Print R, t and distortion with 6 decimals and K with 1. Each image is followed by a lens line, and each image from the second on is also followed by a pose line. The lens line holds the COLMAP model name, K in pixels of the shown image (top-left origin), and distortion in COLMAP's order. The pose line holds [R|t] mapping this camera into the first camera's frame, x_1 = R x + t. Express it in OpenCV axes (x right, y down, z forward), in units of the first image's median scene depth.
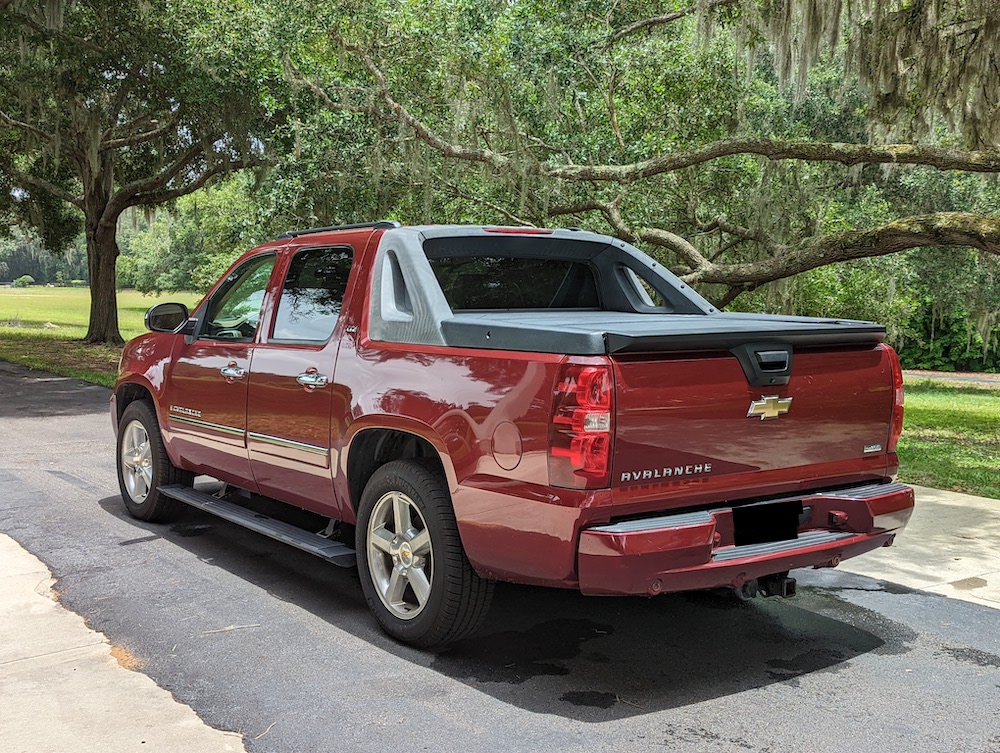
lens RADIAL K [[1176.7, 0, 482.3], [0, 1176.7, 378.9], [0, 0, 1]] dist [0.041391, 0.042849]
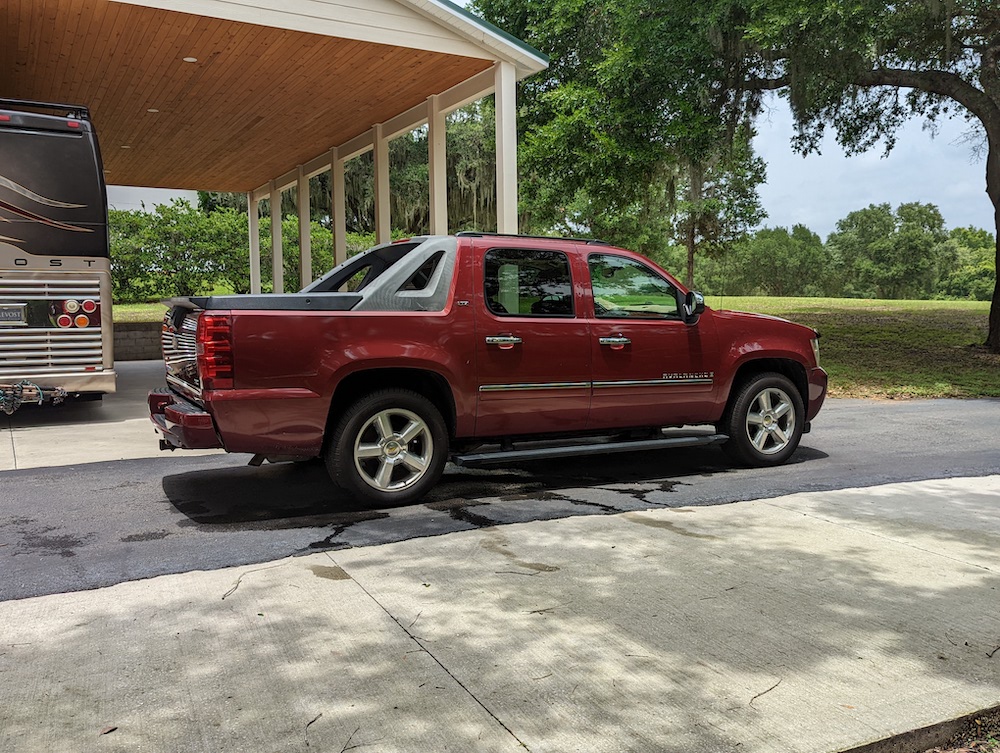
lens RADIAL K [[862.2, 0, 500.0], [0, 862.2, 376.5], [0, 0, 1]] dist [0.070104, -0.062997]
pose [[-0.128872, 0.080846, -0.988360, 1.263423], [-0.082407, 0.992351, 0.091918, -0.073888], [0.988231, 0.093293, -0.121224, 1.415517]]
